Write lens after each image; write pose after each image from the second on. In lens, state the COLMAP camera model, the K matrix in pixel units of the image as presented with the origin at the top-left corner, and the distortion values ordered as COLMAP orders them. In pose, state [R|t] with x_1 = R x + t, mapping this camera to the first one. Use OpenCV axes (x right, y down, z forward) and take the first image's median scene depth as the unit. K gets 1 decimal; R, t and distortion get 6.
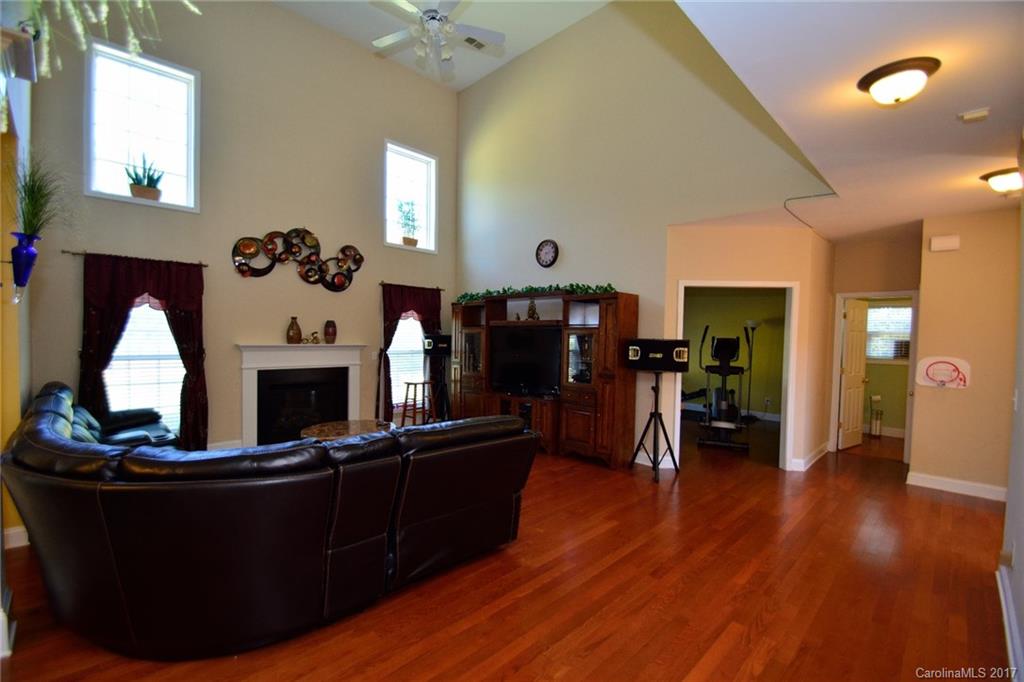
lens RADIAL K [[453.7, 0, 514.9], [0, 453.7, 344.5], [0, 0, 1]] dist [-0.004496, -0.004472]
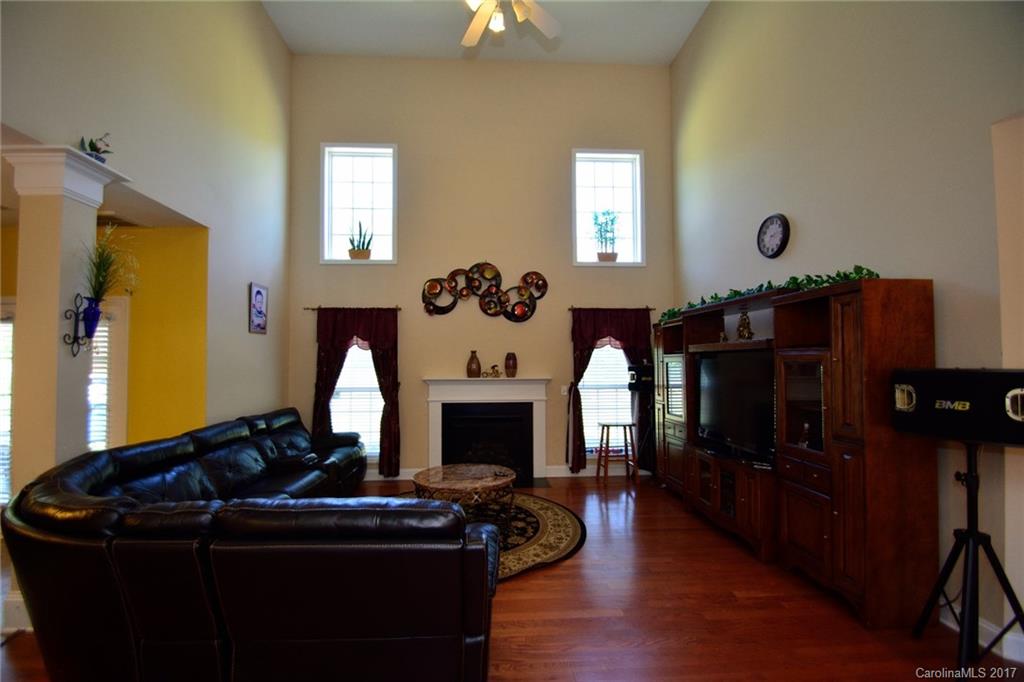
lens RADIAL K [[453.7, 0, 510.0], [0, 453.7, 345.8], [0, 0, 1]] dist [-0.004496, -0.004472]
pose [[0.735980, -0.047106, -0.675362, 0.240570], [0.004035, 0.997864, -0.065204, -0.005895], [0.676991, 0.045264, 0.734598, 0.305818]]
